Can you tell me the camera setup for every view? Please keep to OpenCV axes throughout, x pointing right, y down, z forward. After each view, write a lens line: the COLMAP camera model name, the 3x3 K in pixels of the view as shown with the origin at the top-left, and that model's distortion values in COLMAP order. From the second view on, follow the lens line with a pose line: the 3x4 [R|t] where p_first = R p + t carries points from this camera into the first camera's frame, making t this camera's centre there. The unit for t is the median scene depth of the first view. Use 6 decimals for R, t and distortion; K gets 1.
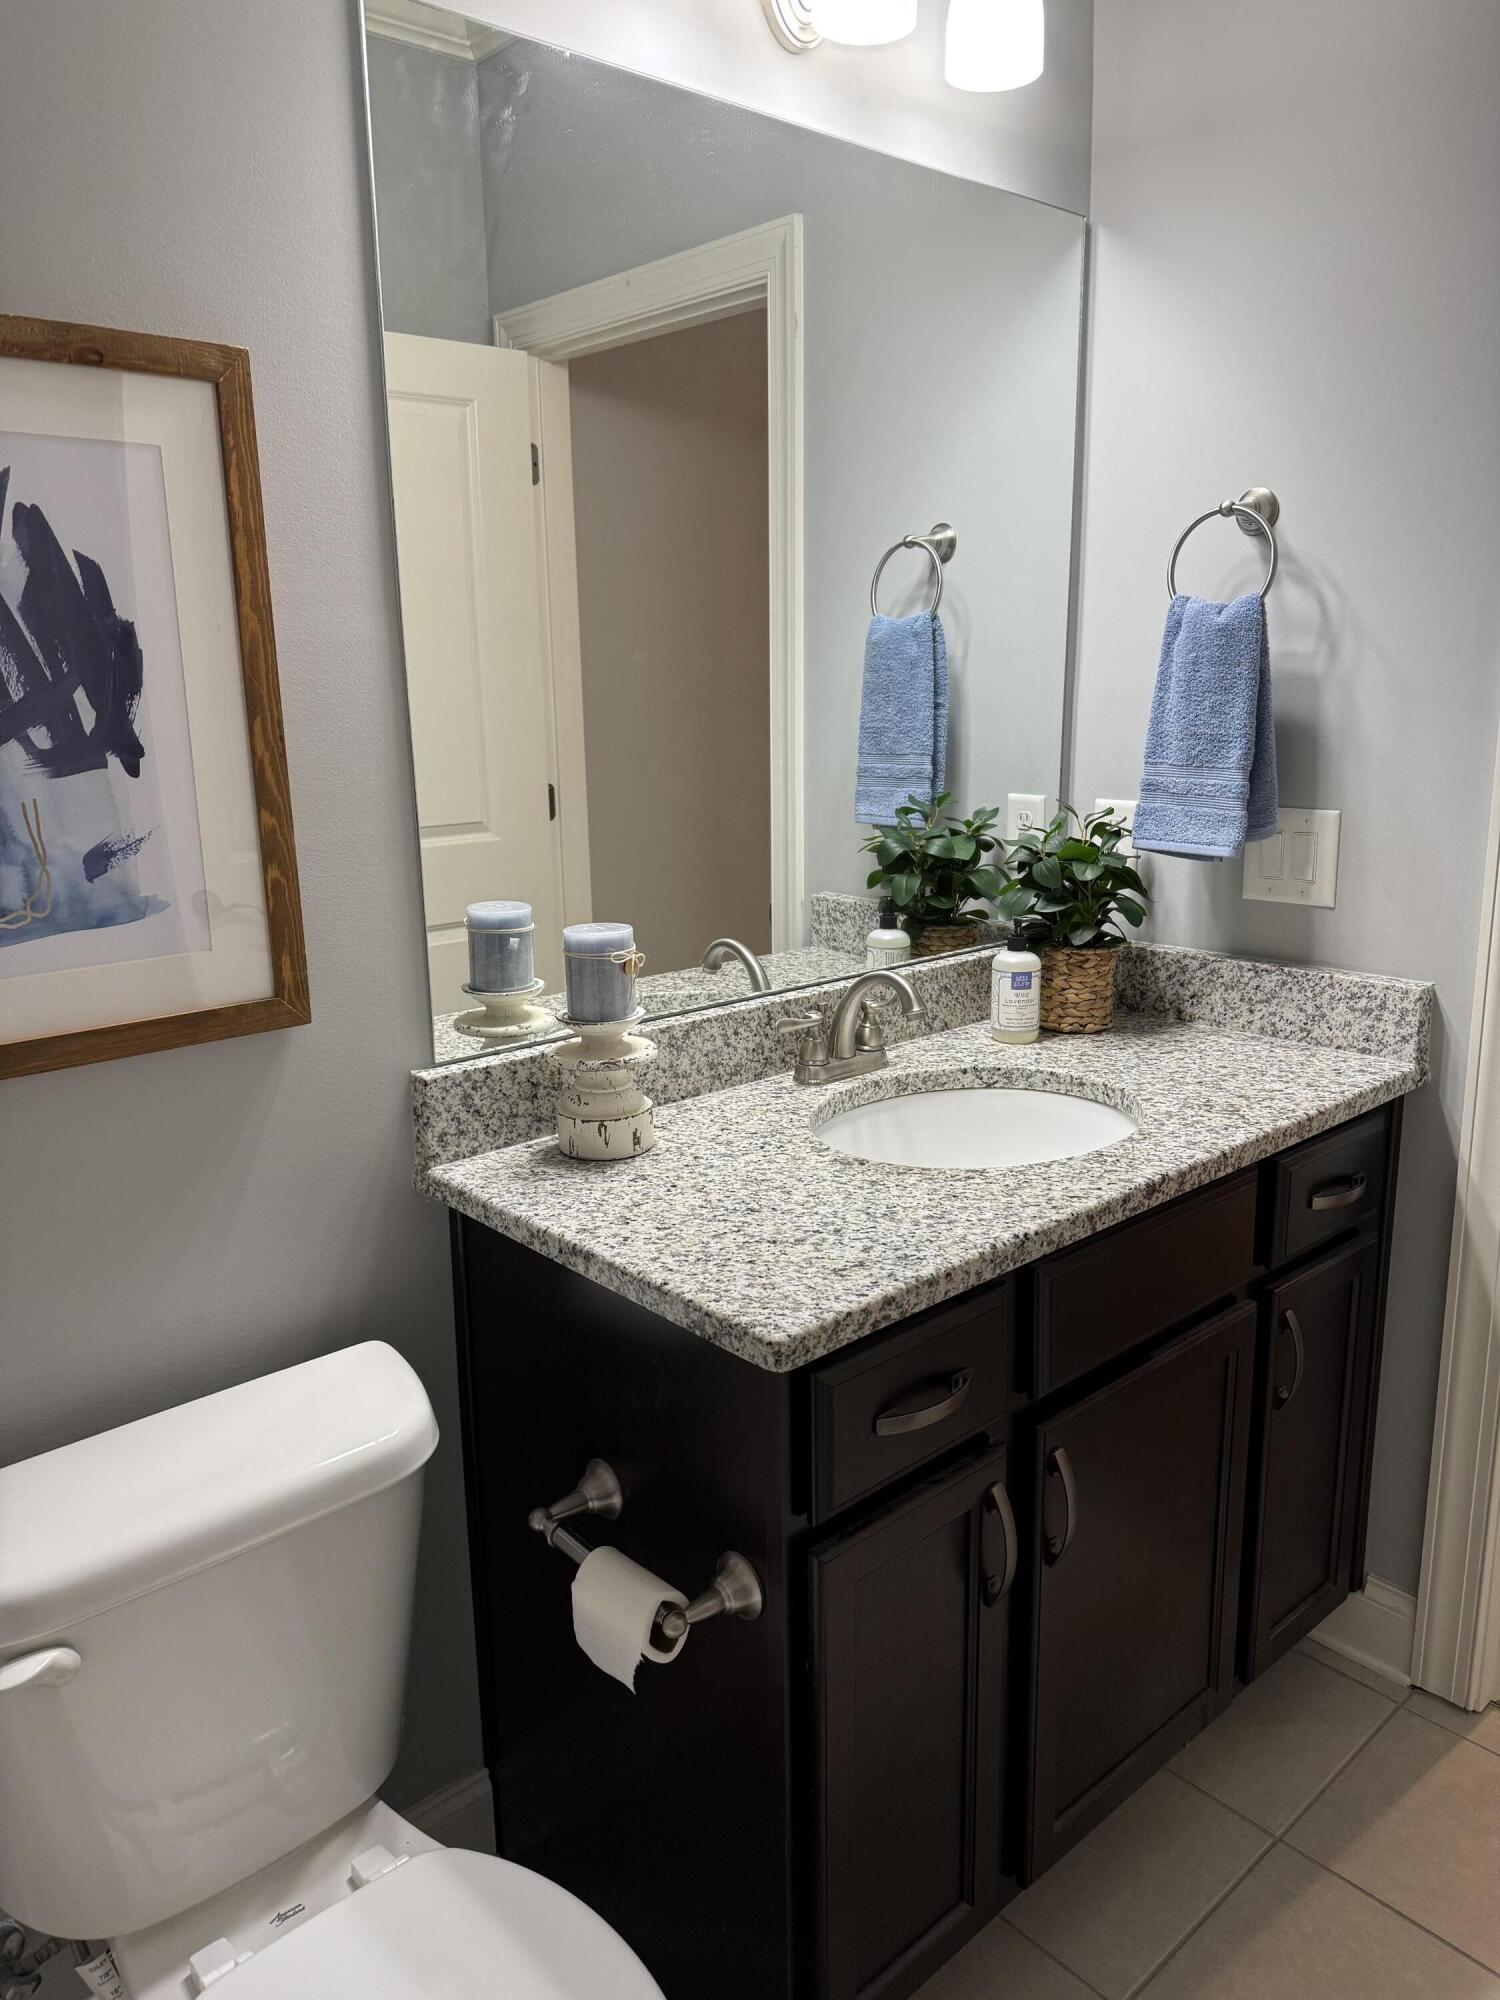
lens RADIAL K [[1497.7, 0, 782.3], [0, 1497.7, 998.6], [0, 0, 1]] dist [0.048955, -0.009674]
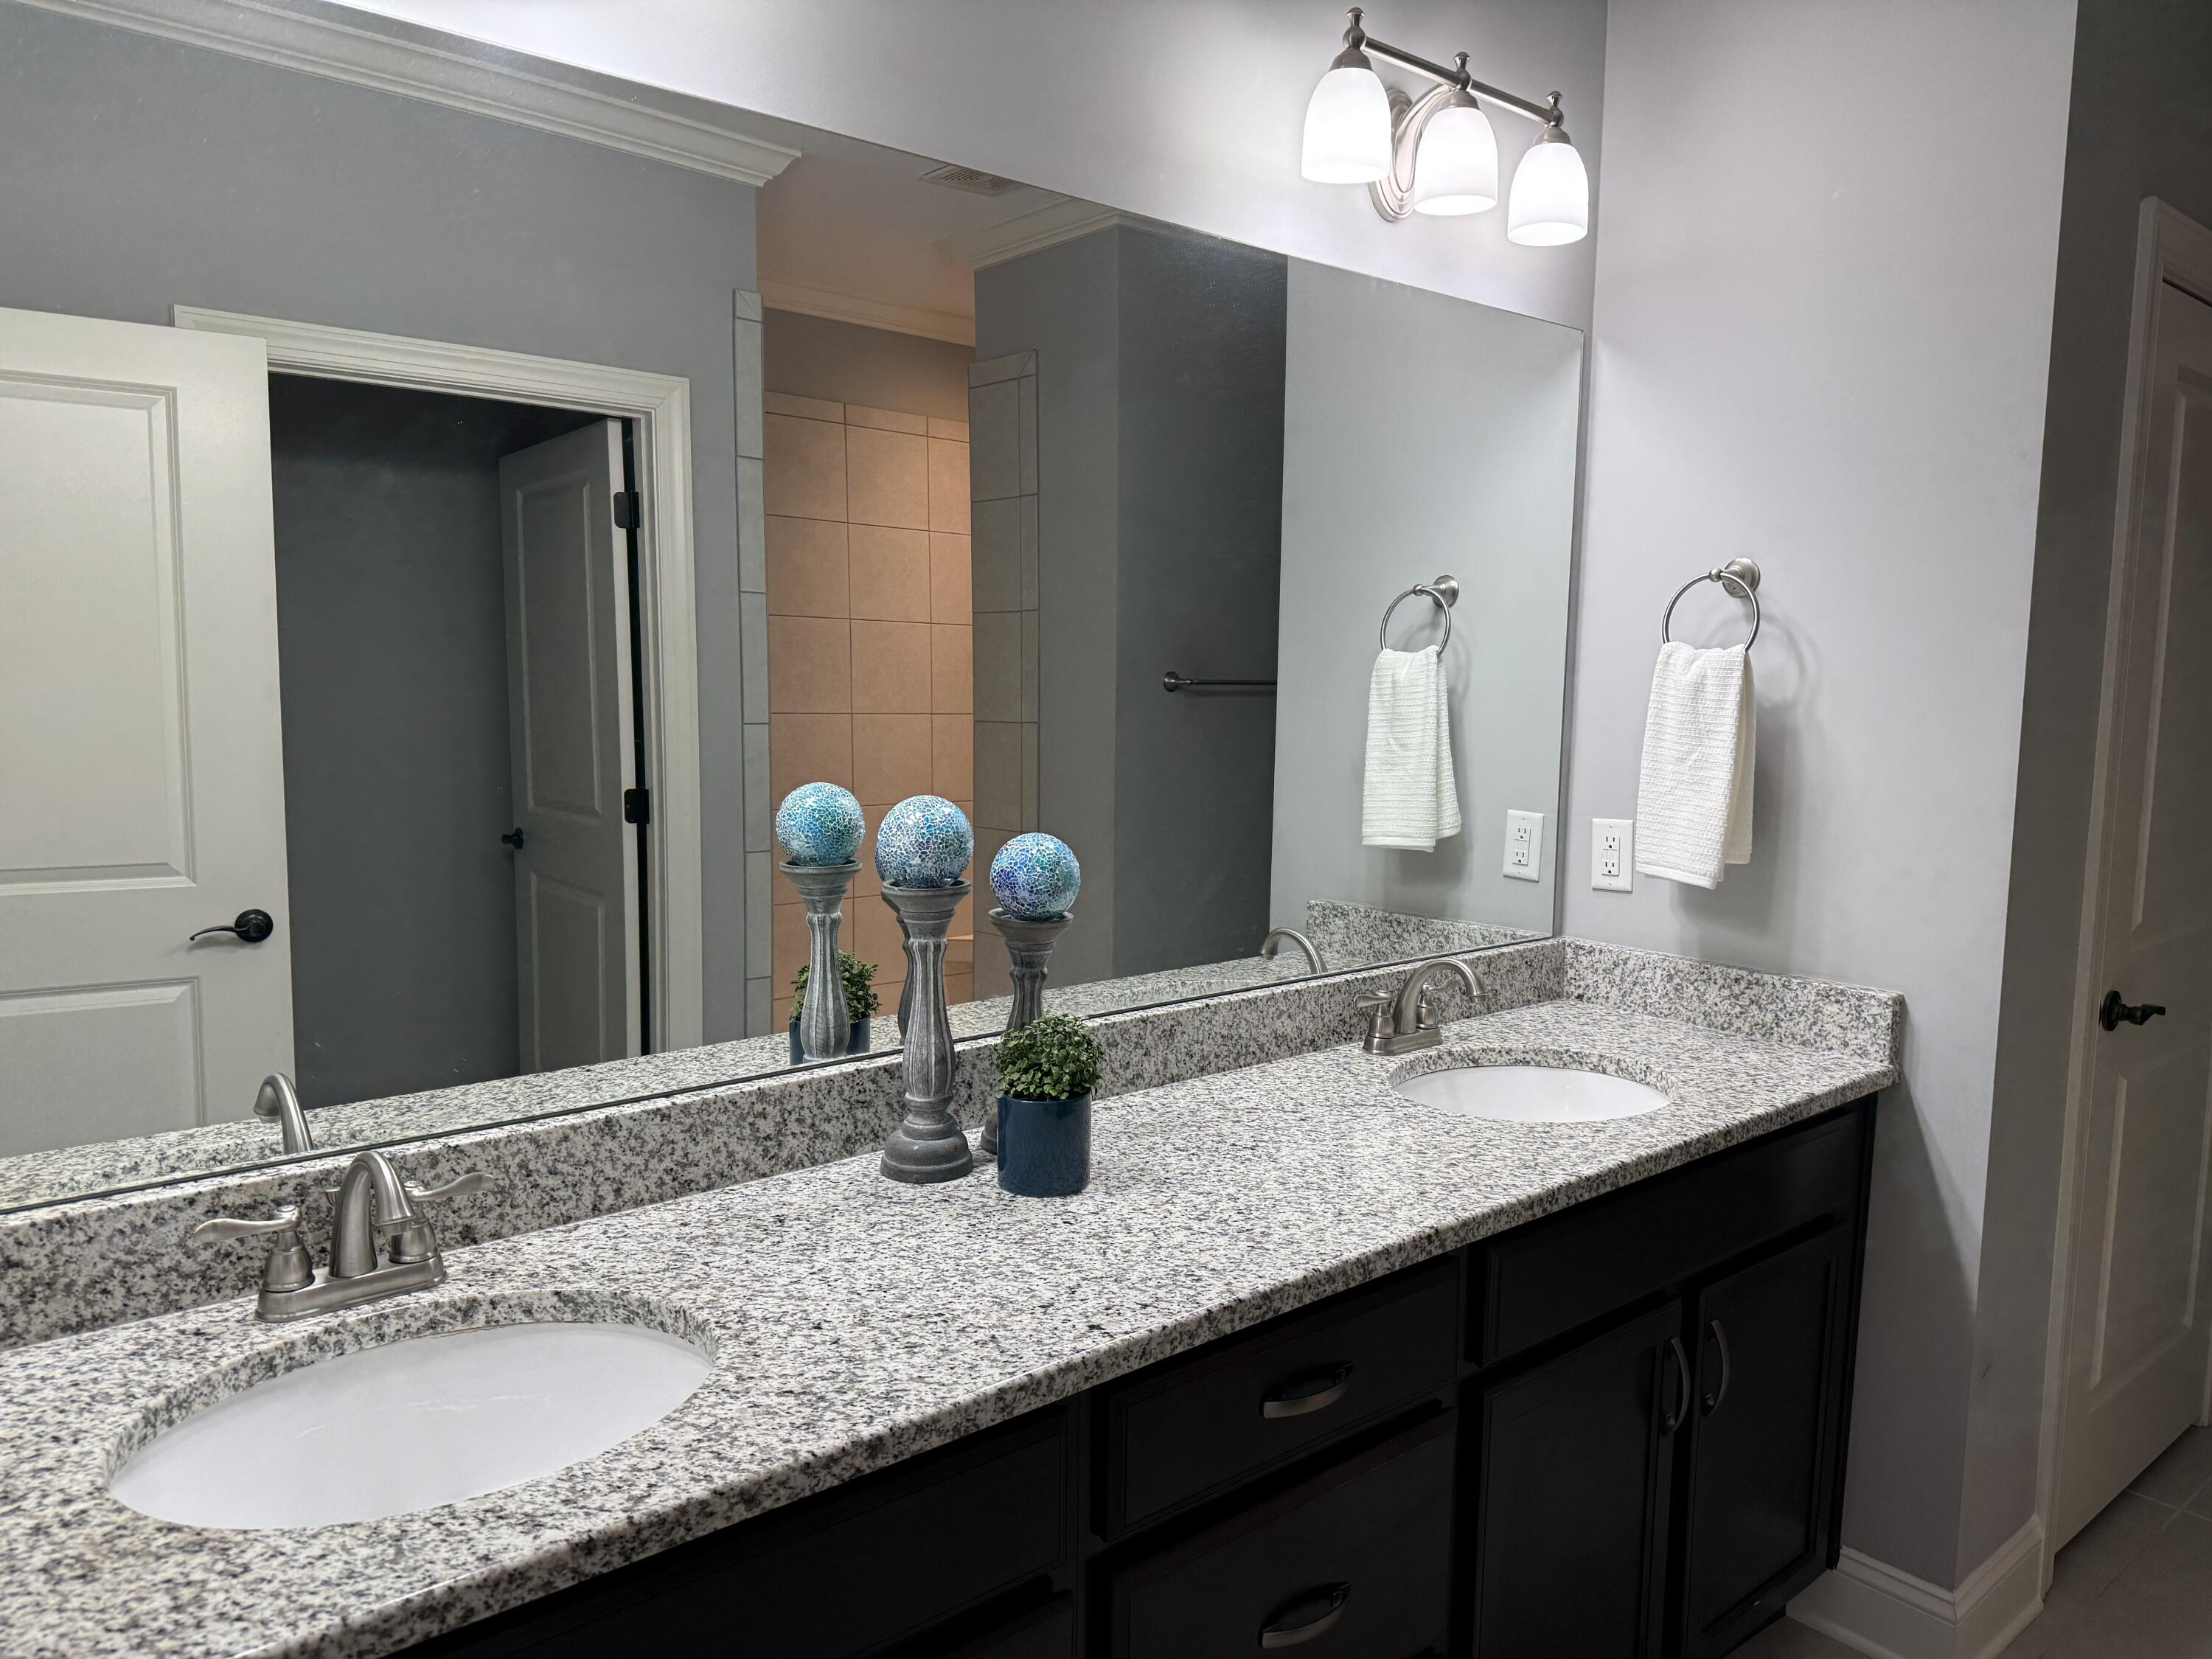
lens RADIAL K [[1559.7, 0, 1093.5], [0, 1559.7, 837.3], [0, 0, 1]] dist [0.090984, -0.128064]
pose [[0.999475, 0.032119, -0.004370, -0.215983], [-0.032409, 0.992607, -0.116969, 0.043634], [0.000581, 0.117049, 0.993126, -0.233207]]
